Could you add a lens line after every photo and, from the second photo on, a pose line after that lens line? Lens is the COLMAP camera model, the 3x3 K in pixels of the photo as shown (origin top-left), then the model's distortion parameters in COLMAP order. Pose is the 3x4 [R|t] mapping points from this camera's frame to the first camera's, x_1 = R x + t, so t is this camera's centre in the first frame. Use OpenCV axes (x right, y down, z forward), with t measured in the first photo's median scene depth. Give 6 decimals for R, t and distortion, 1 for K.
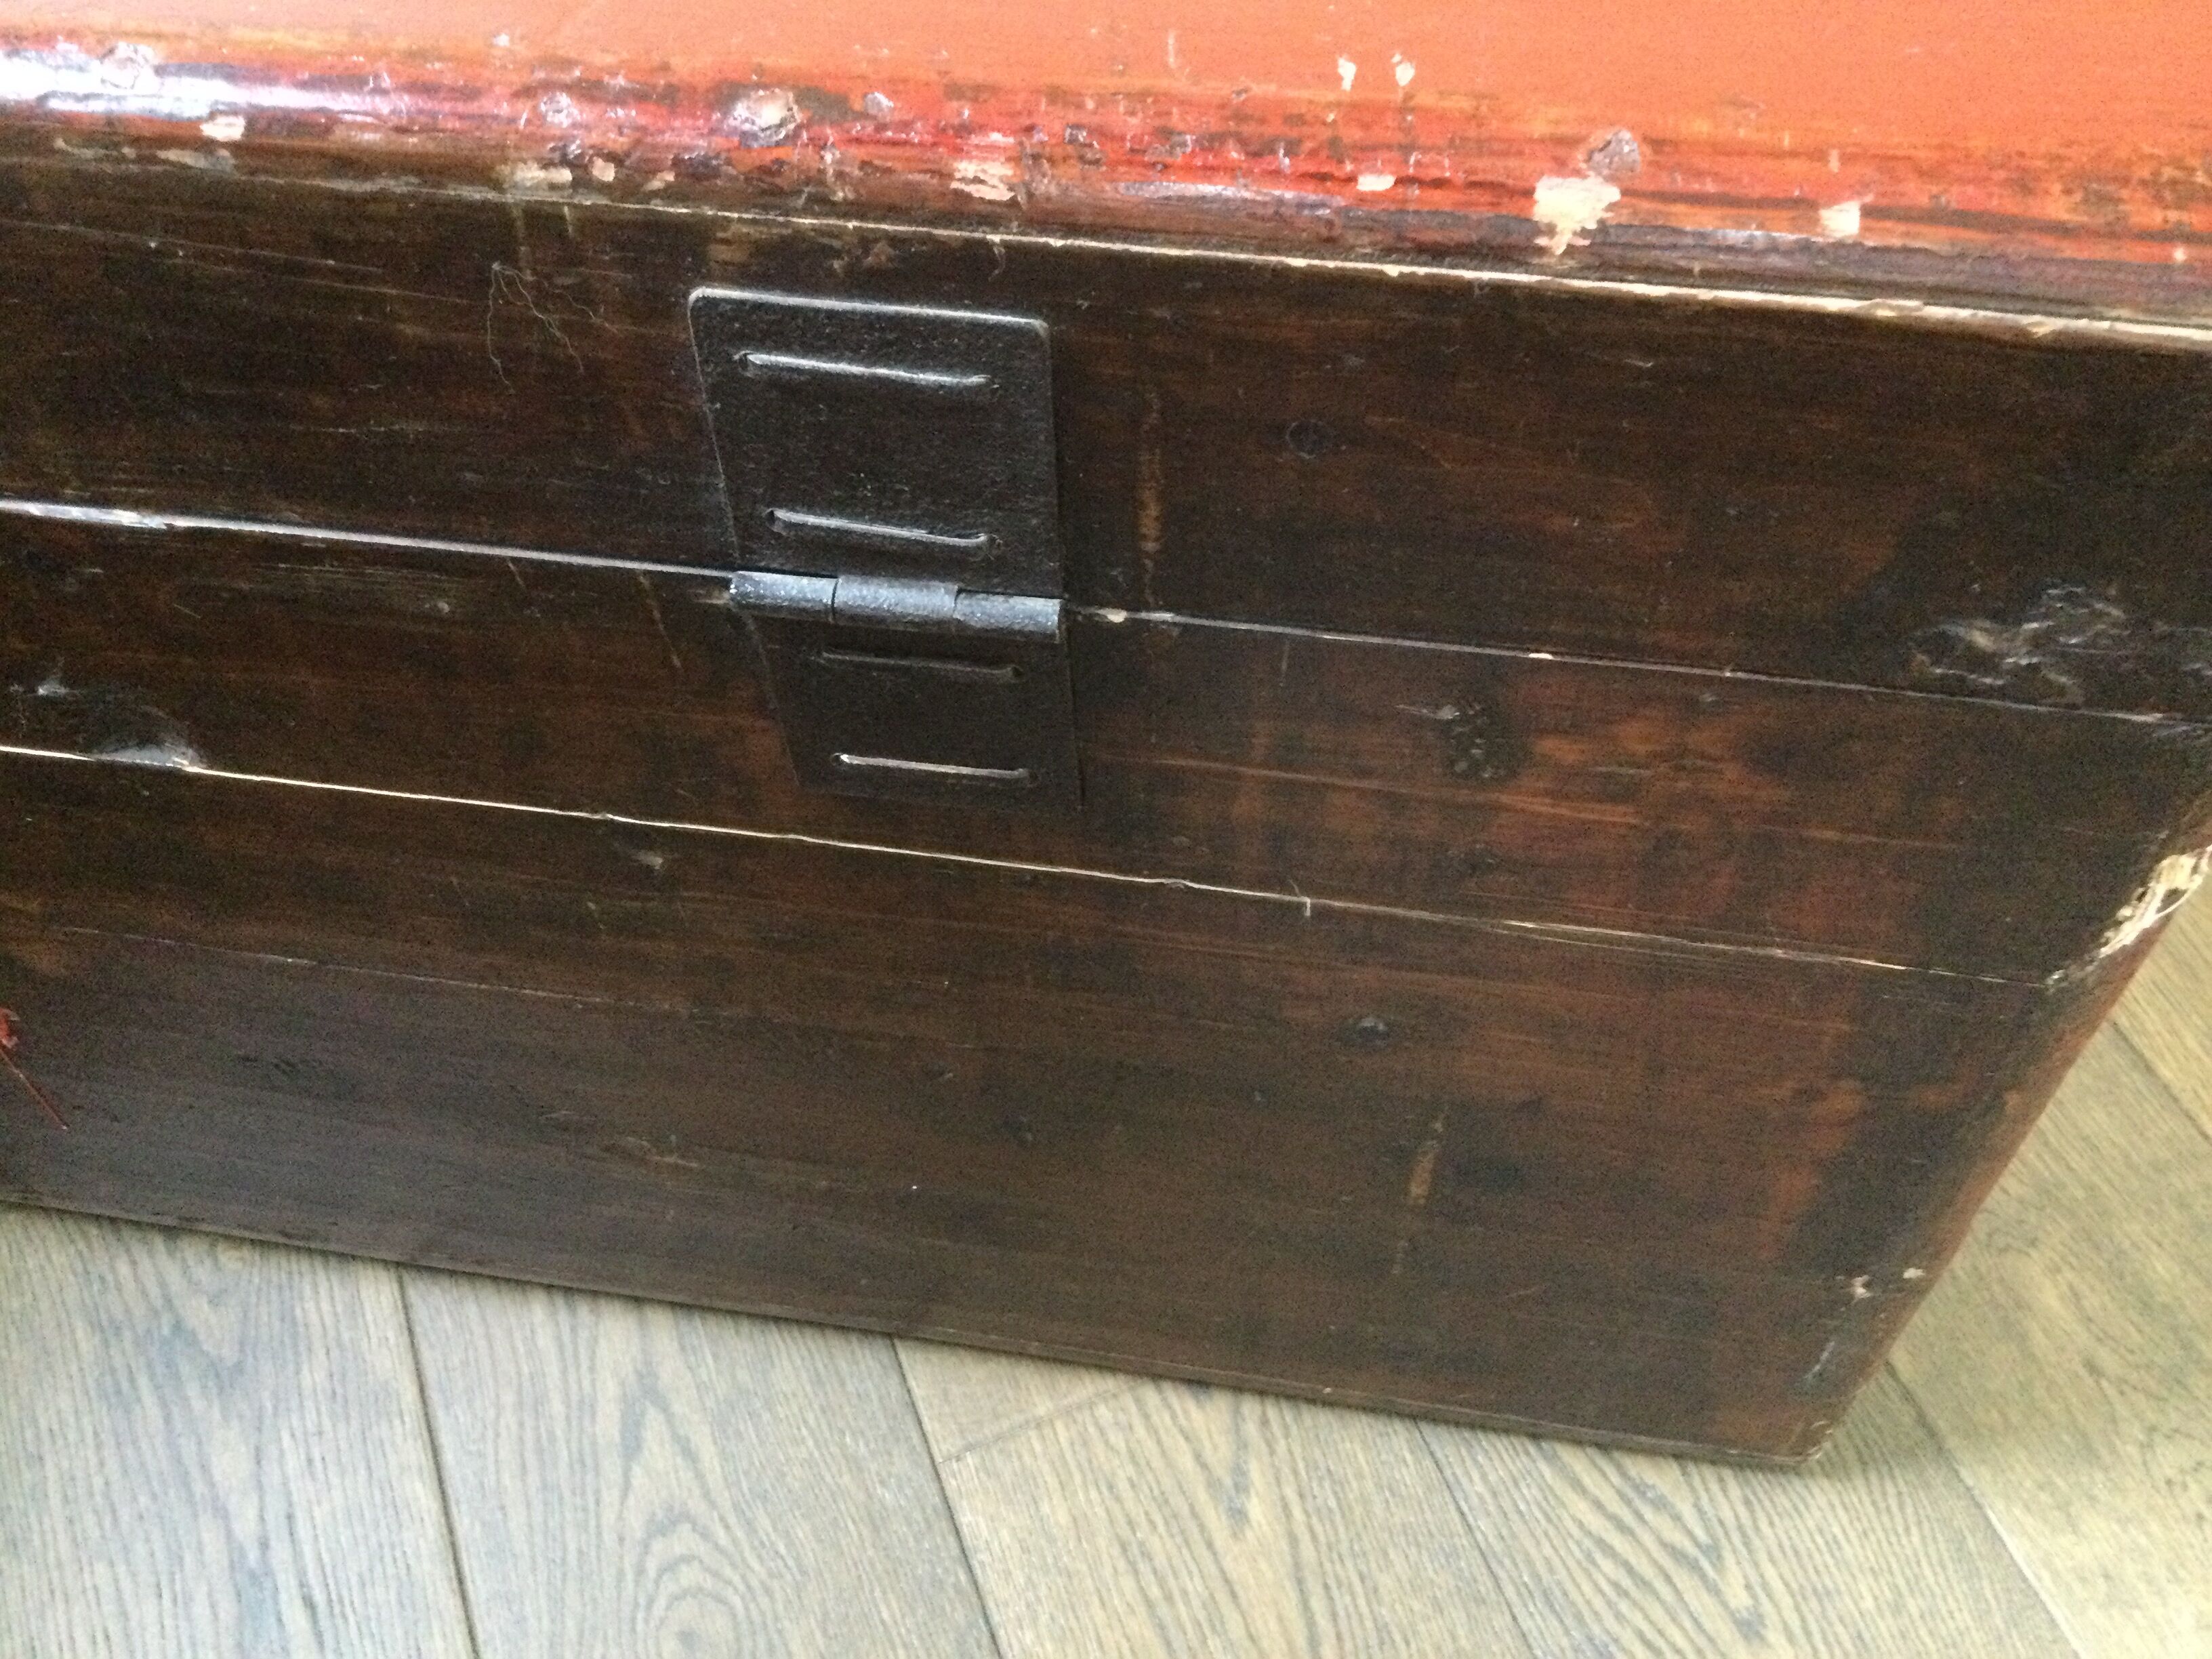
lens RADIAL K [[1995.7, 0, 1107.6], [0, 1995.7, 832.9], [0, 0, 1]] dist [0.093217, -0.181705]
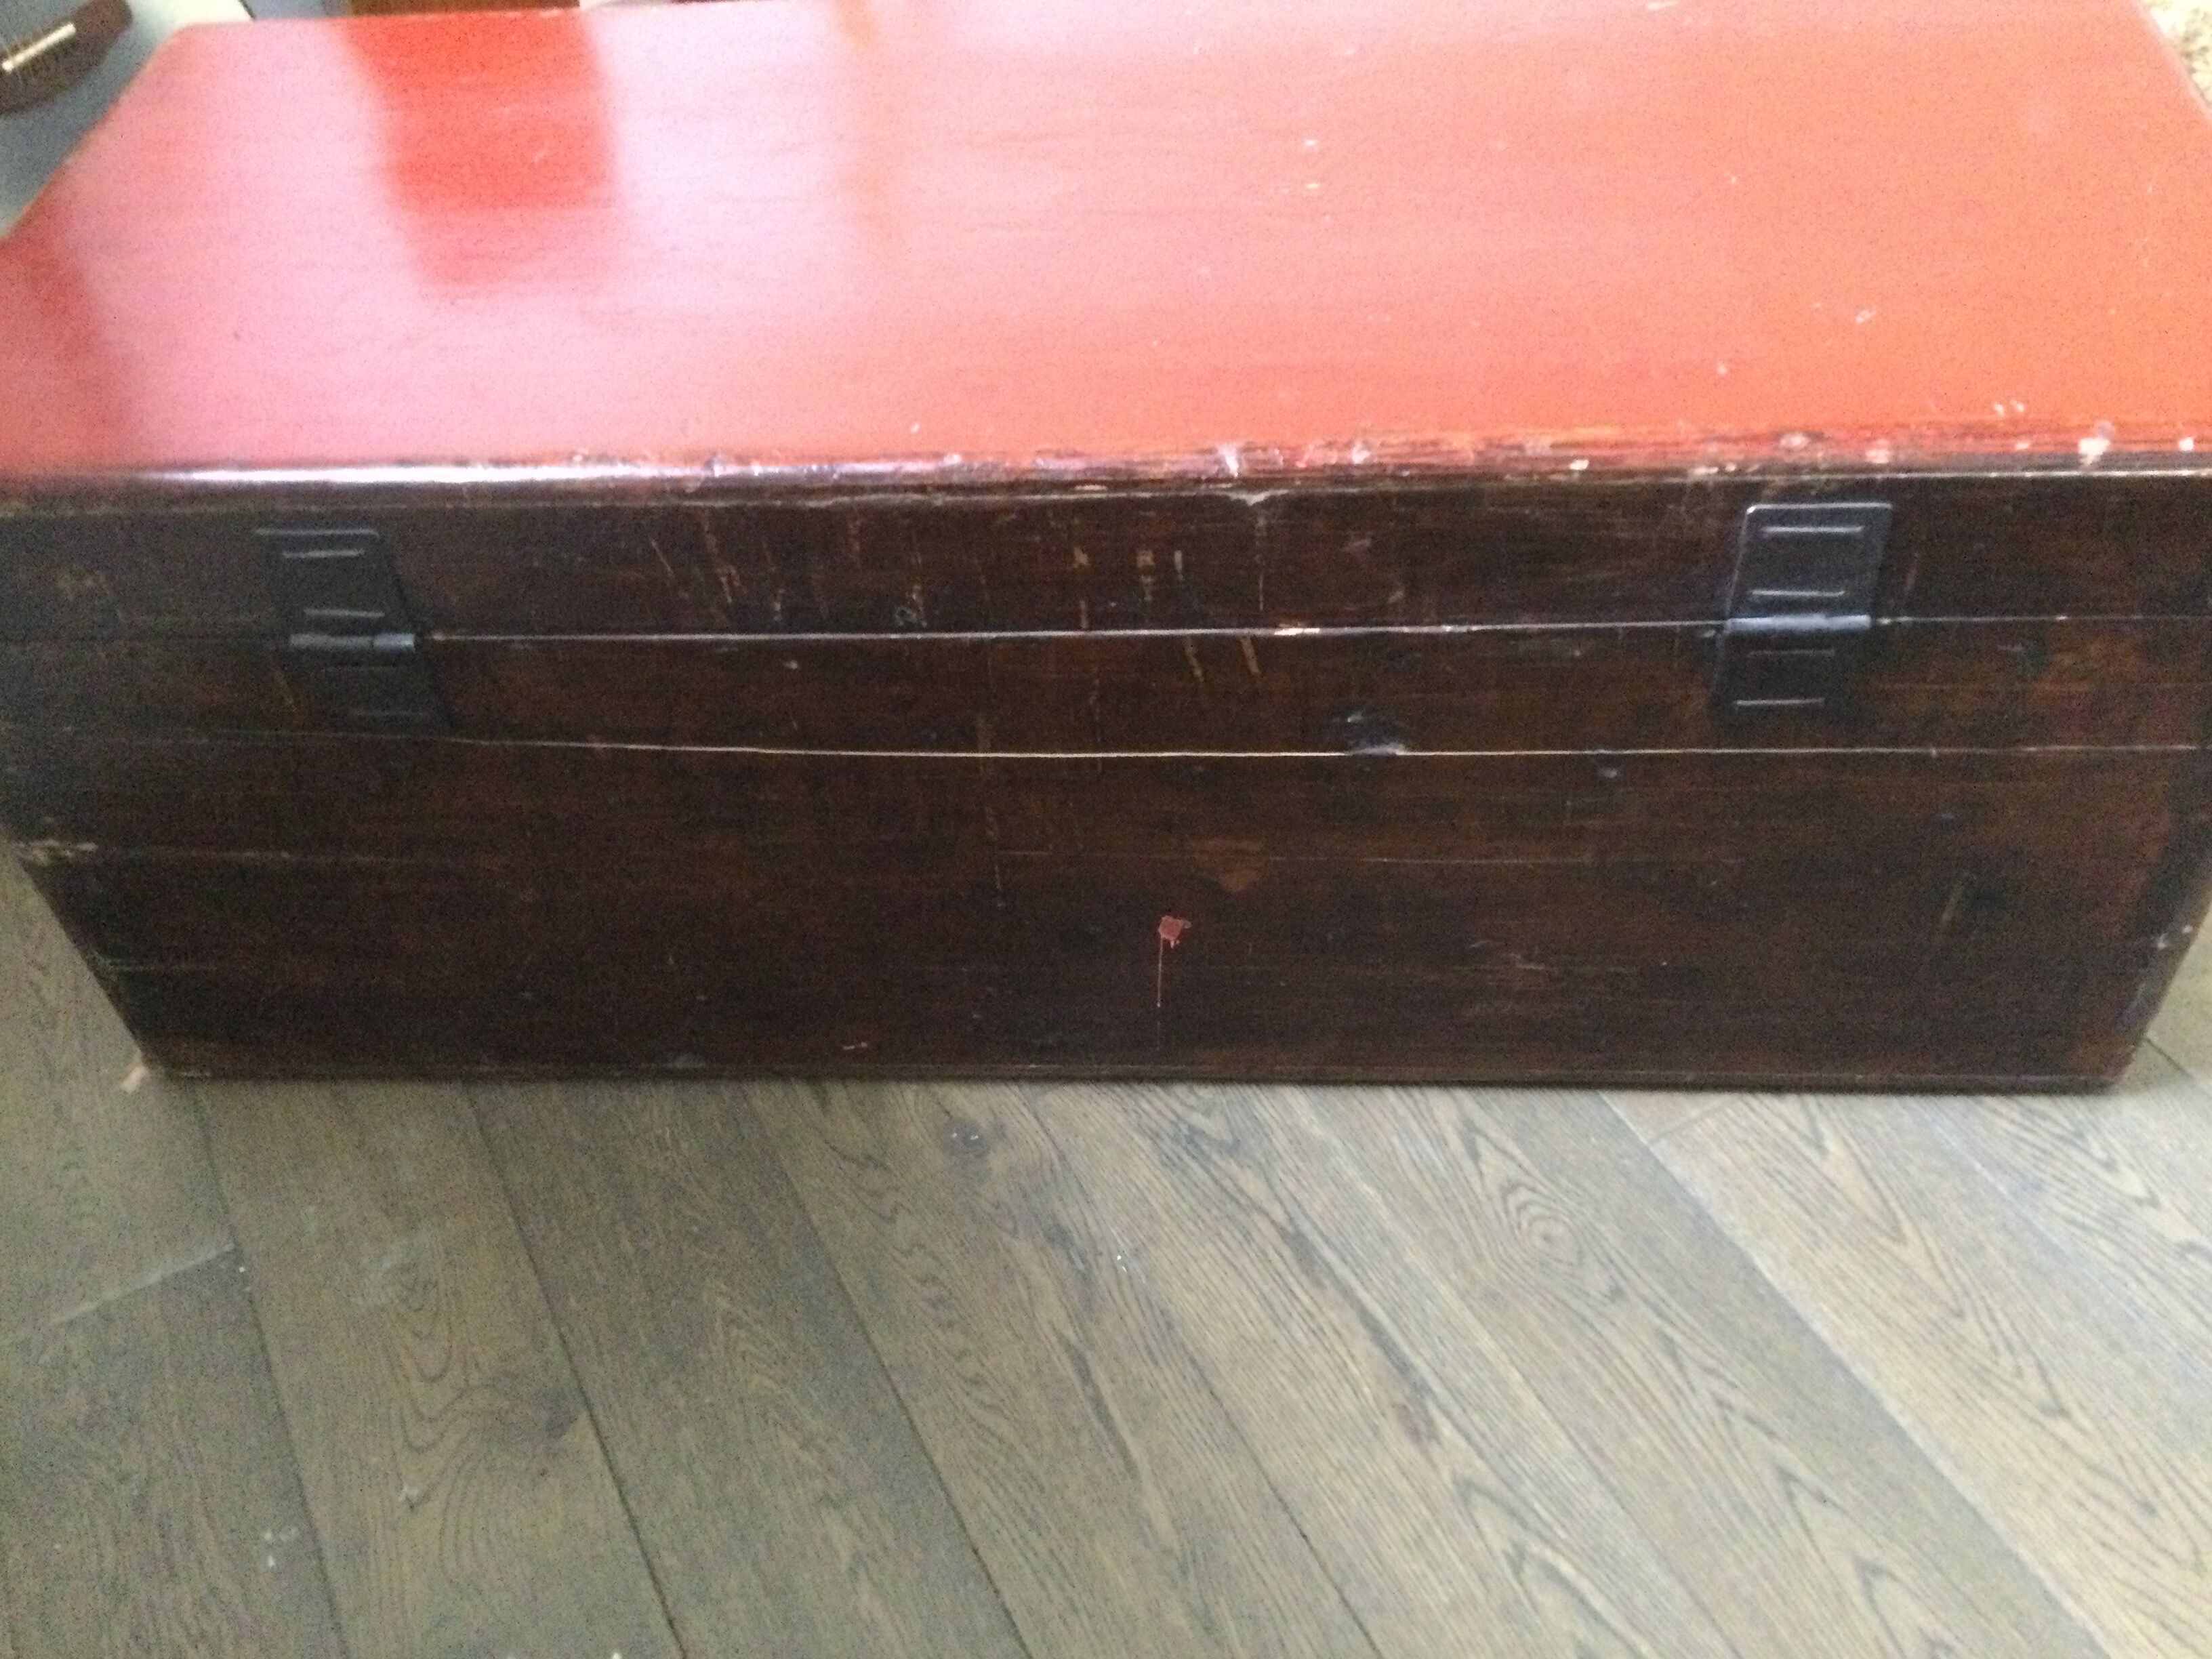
lens RADIAL K [[1995.7, 0, 1097.4], [0, 1995.7, 834.5], [0, 0, 1]] dist [0.093217, -0.181705]
pose [[0.993205, -0.100875, 0.058040, -1.040006], [0.106917, 0.987861, -0.112692, 0.301529], [-0.045968, 0.118131, 0.991933, -1.278815]]
